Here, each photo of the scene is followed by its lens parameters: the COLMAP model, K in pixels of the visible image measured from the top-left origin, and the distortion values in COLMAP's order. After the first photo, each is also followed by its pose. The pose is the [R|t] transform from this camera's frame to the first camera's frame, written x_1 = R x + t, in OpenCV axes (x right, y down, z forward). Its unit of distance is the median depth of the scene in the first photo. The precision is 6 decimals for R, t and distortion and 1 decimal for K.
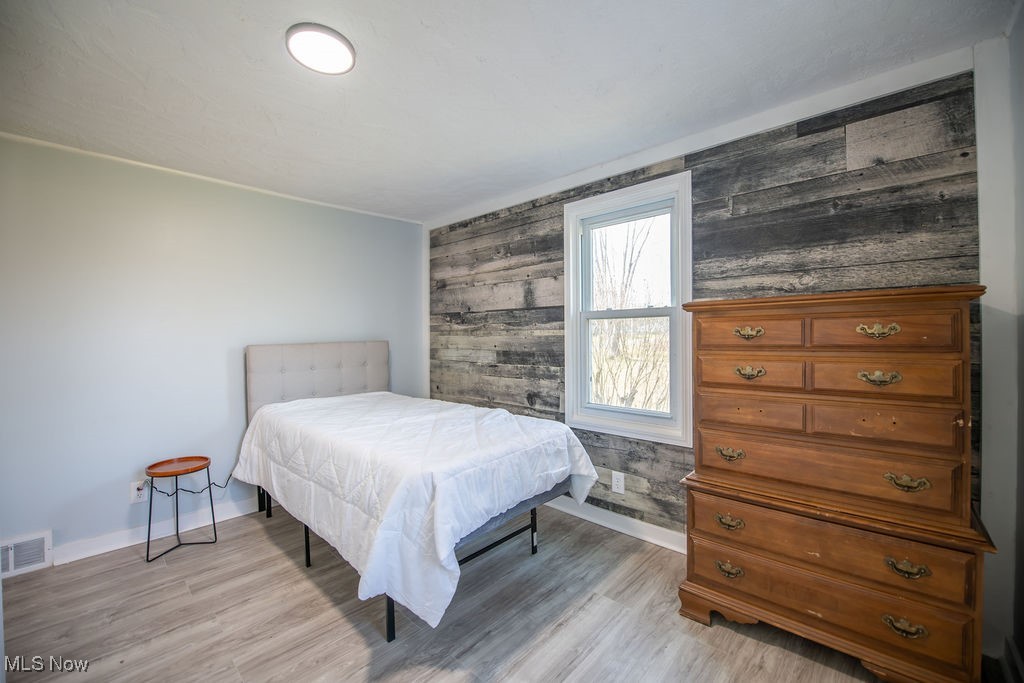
lens RADIAL K [[406.1, 0, 521.3], [0, 406.1, 338.6], [0, 0, 1]] dist [-0.017853, -0.001741]
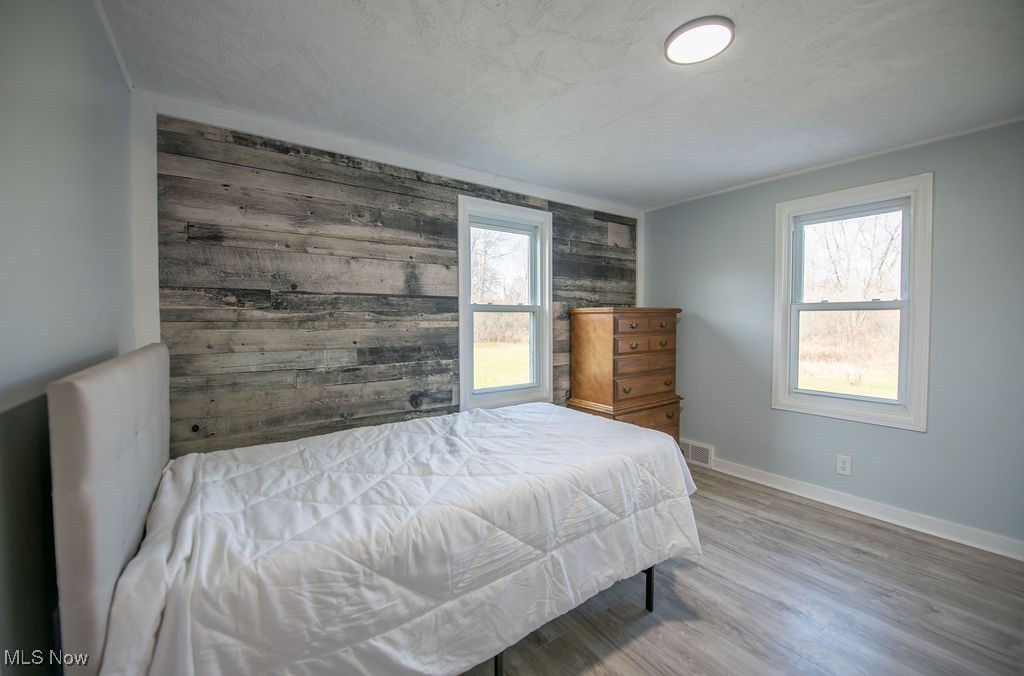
lens RADIAL K [[413.7, 0, 516.0], [0, 413.7, 331.6], [0, 0, 1]] dist [-0.016759, -0.001376]
pose [[0.200717, -0.026823, 0.979282, -0.818218], [0.003615, 0.999639, 0.026640, -0.021955], [-0.979643, -0.001807, 0.200741, 0.628996]]
